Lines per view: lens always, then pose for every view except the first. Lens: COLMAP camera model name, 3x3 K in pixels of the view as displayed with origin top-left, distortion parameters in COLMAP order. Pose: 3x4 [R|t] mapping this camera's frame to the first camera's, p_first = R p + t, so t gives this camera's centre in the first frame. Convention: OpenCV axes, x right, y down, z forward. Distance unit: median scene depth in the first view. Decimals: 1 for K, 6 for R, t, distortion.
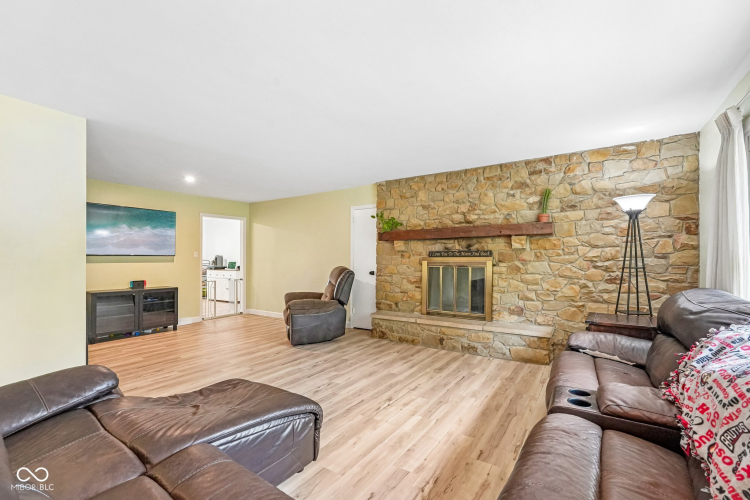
lens RADIAL K [[339.9, 0, 371.1], [0, 339.9, 253.6], [0, 0, 1]] dist [-0.018184, 0.011711]
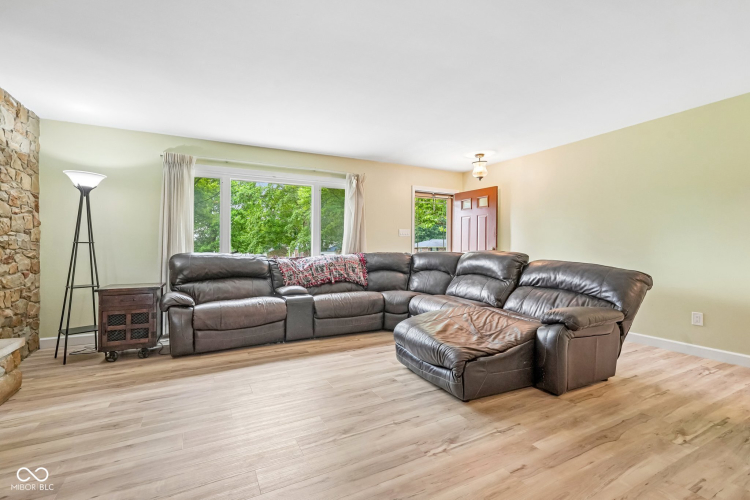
lens RADIAL K [[339.9, 0, 371.1], [0, 339.9, 253.6], [0, 0, 1]] dist [-0.018184, 0.011711]
pose [[-0.874011, -0.000415, 0.485905, -0.275926], [0.001704, 0.999991, 0.003918, 0.041967], [-0.485903, 0.004252, -0.874003, 0.834138]]
